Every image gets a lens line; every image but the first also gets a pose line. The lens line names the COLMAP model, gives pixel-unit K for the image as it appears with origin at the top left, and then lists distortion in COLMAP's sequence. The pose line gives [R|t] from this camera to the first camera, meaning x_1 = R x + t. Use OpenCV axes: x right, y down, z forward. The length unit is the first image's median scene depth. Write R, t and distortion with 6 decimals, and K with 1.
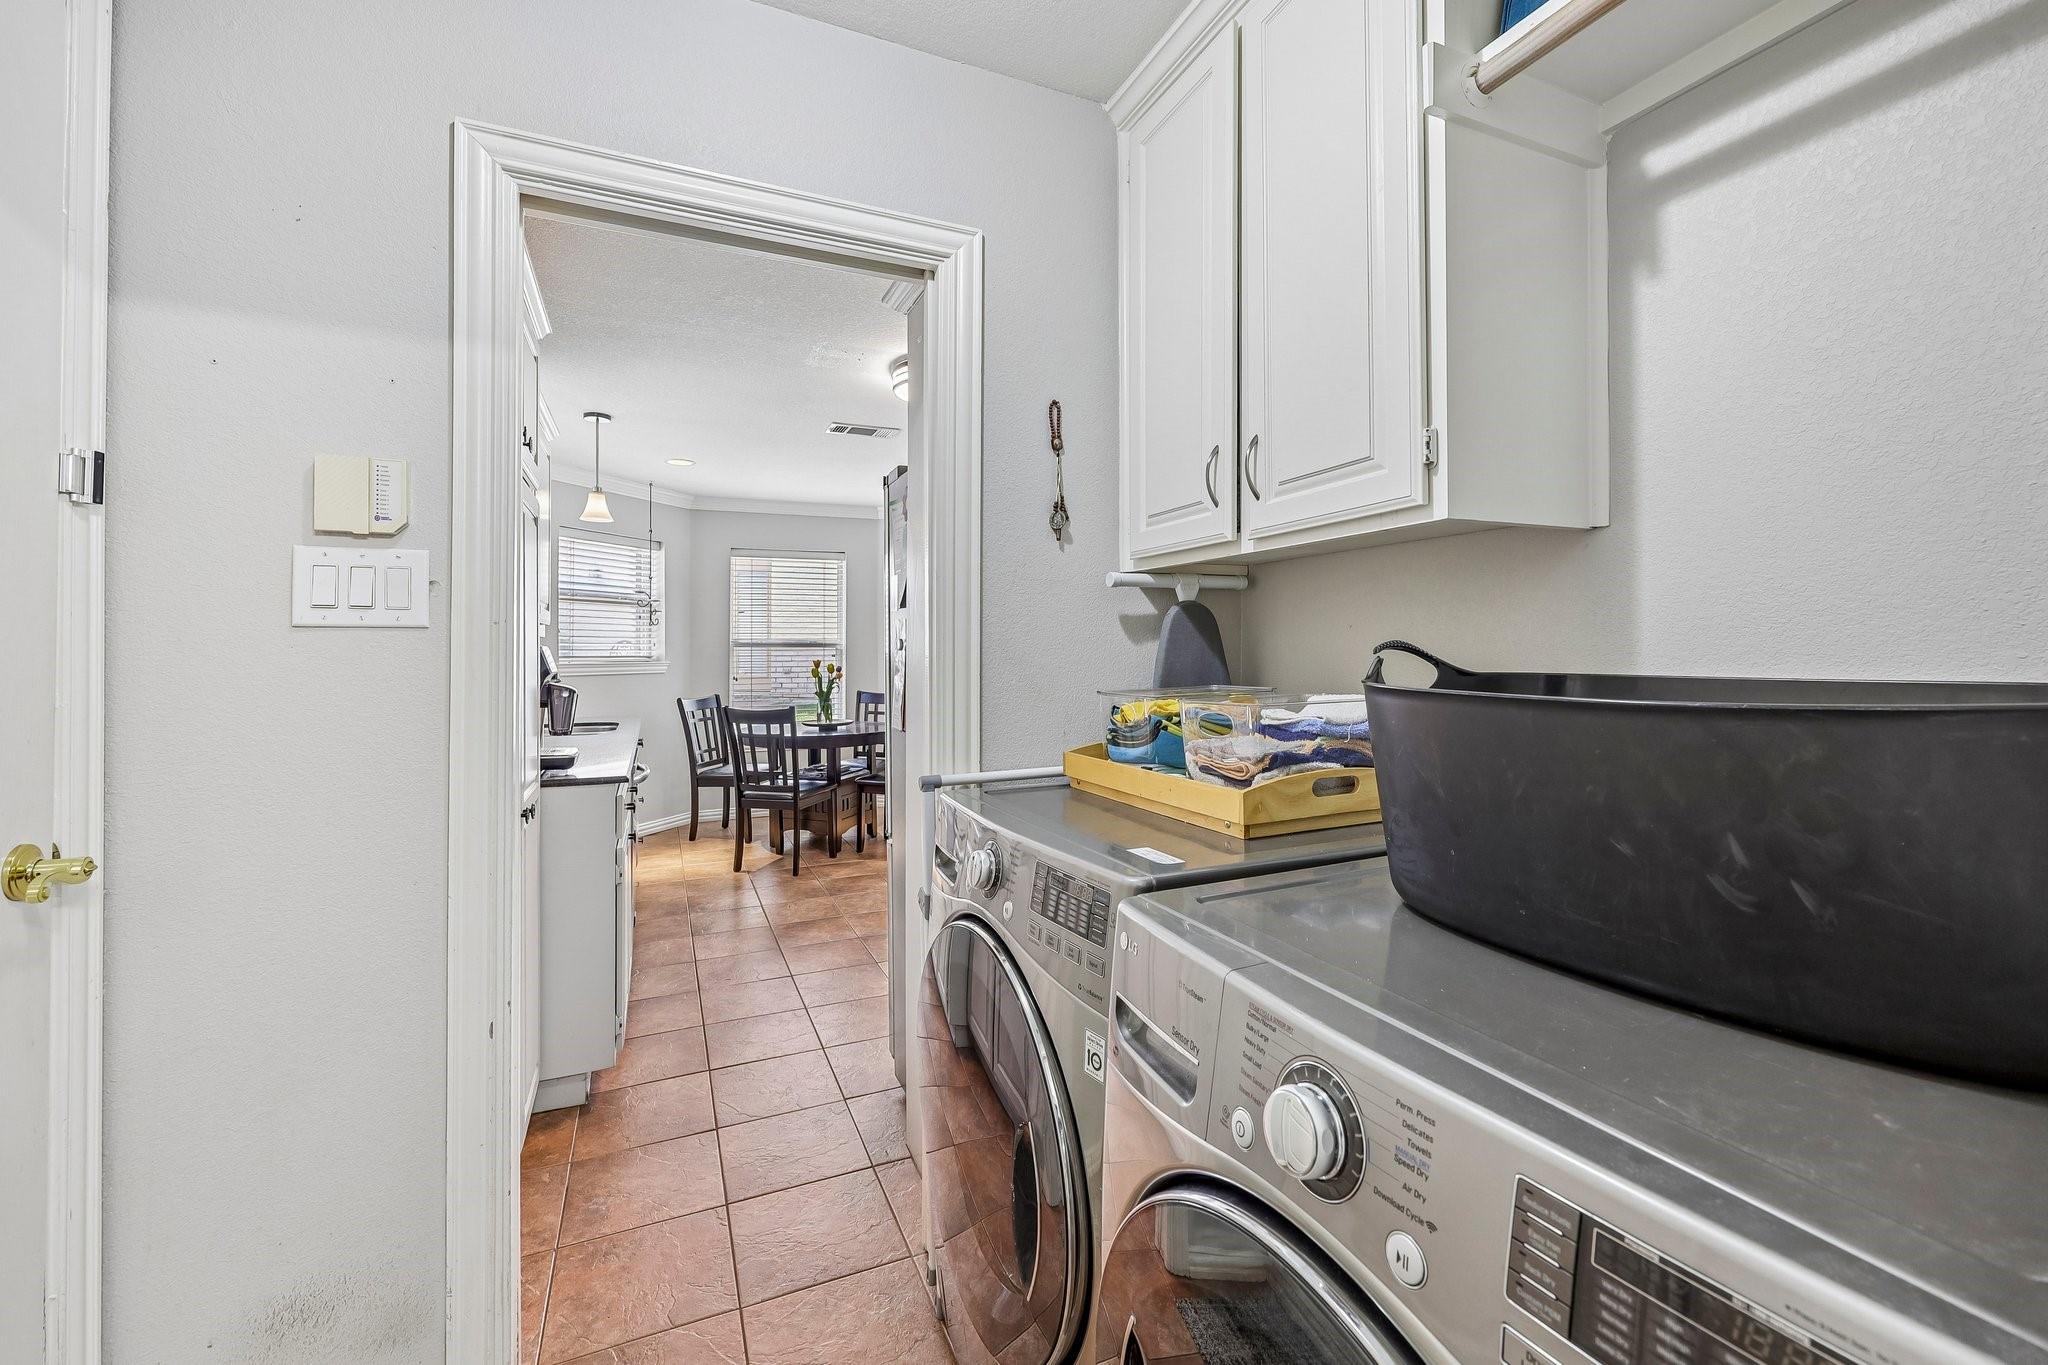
lens RADIAL K [[829.2, 0, 1016.0], [0, 829.2, 664.3], [0, 0, 1]] dist [0.000063, -0.000004]
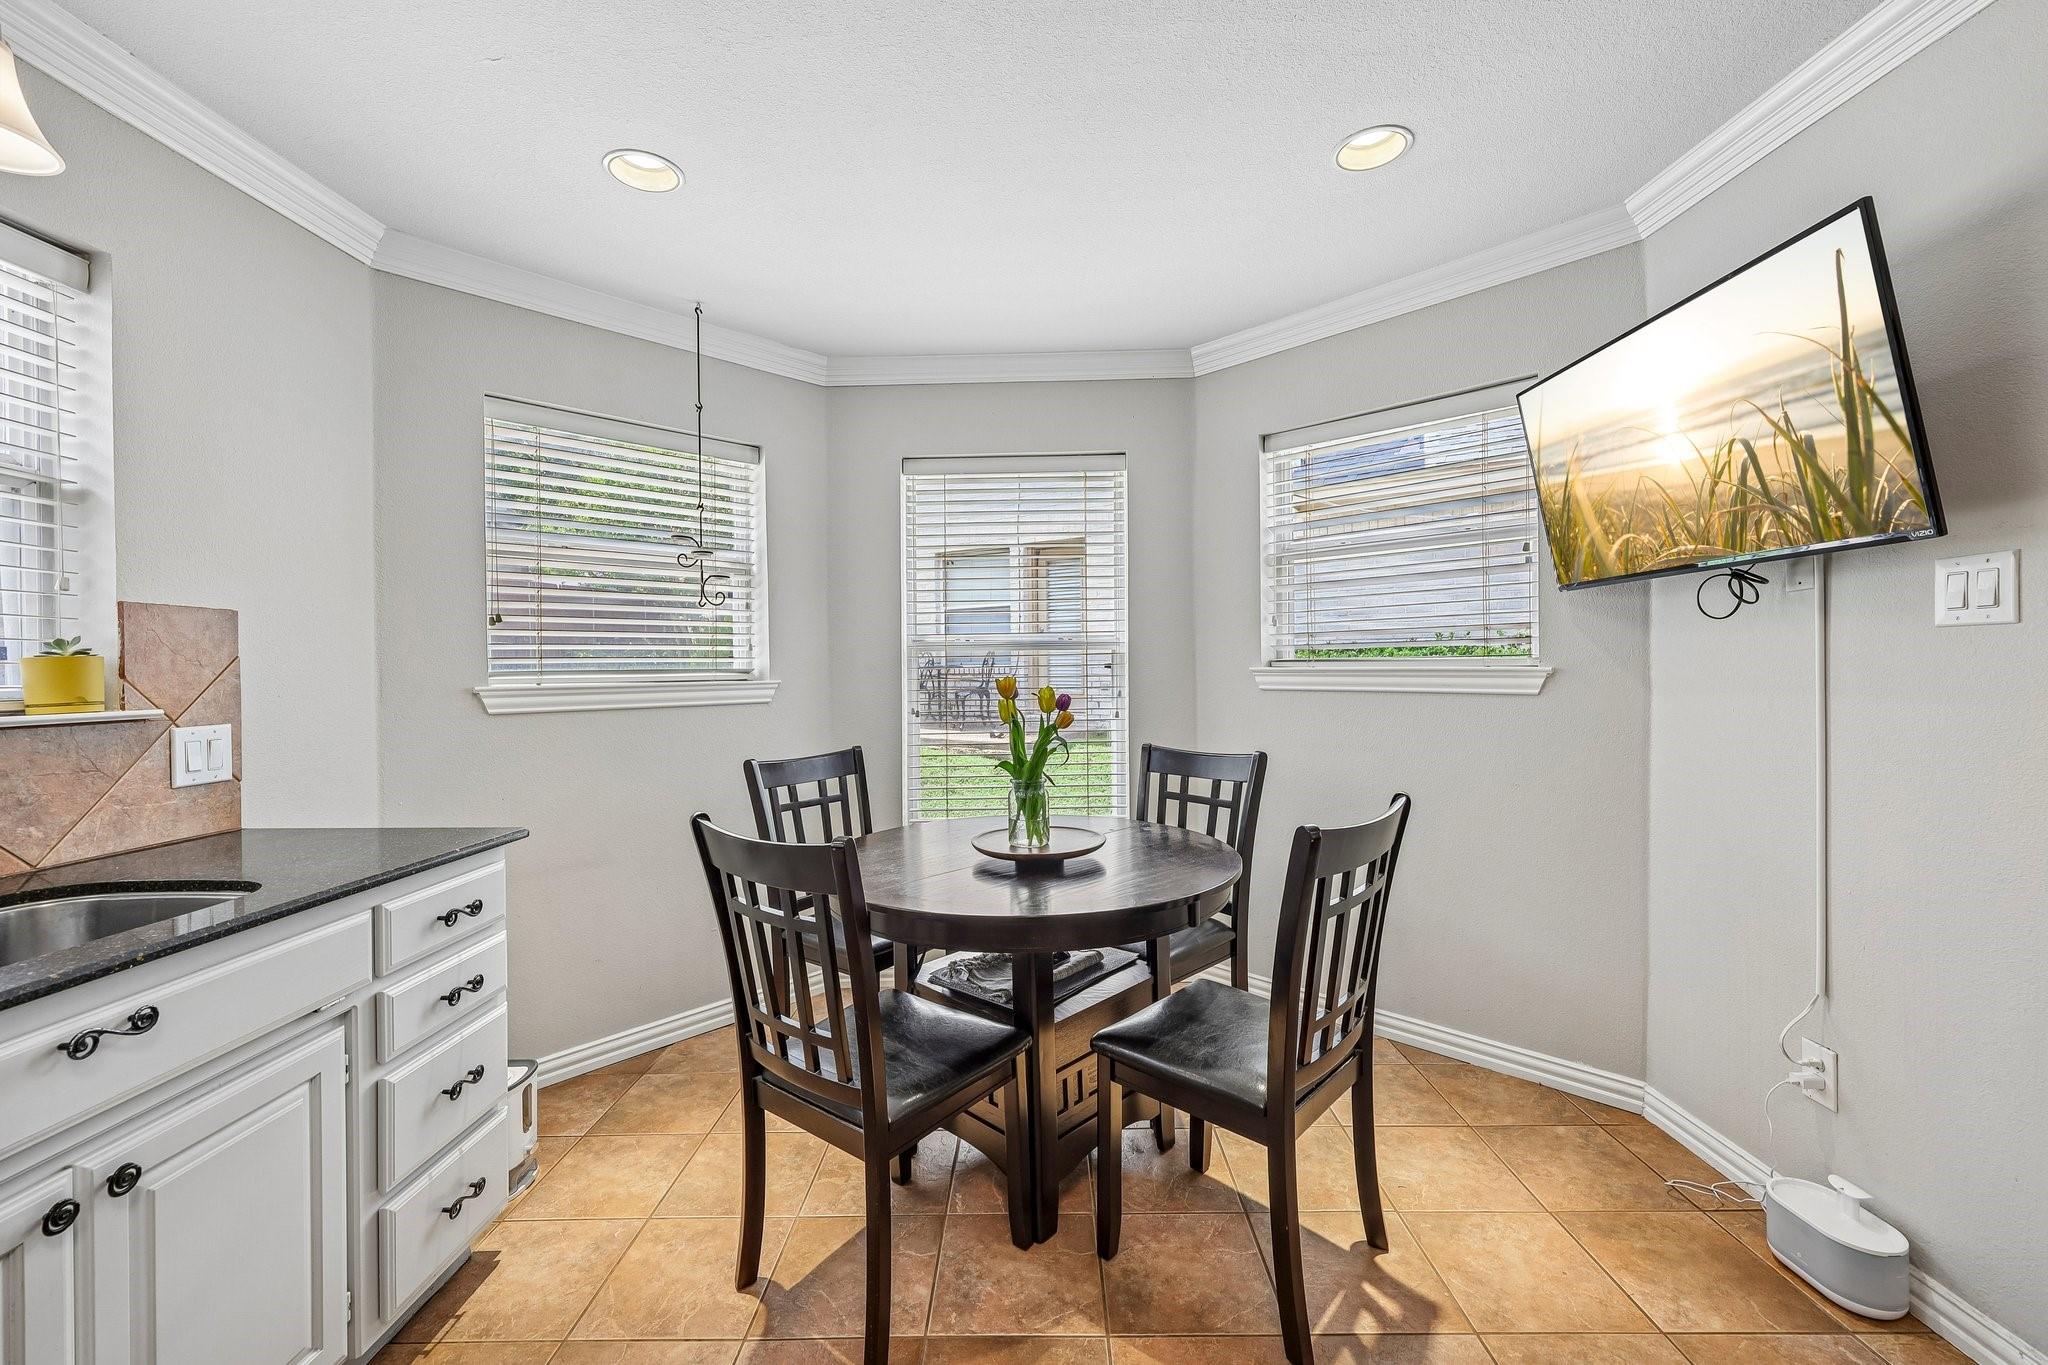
lens RADIAL K [[829.2, 0, 1021.2], [0, 829.2, 672.7], [0, 0, 1]] dist [0.000063, -0.000004]
pose [[0.900525, -0.005688, -0.434767, -0.059746], [0.006306, 0.999980, -0.000020, -0.007381], [0.434759, -0.002724, 0.900543, 0.604318]]
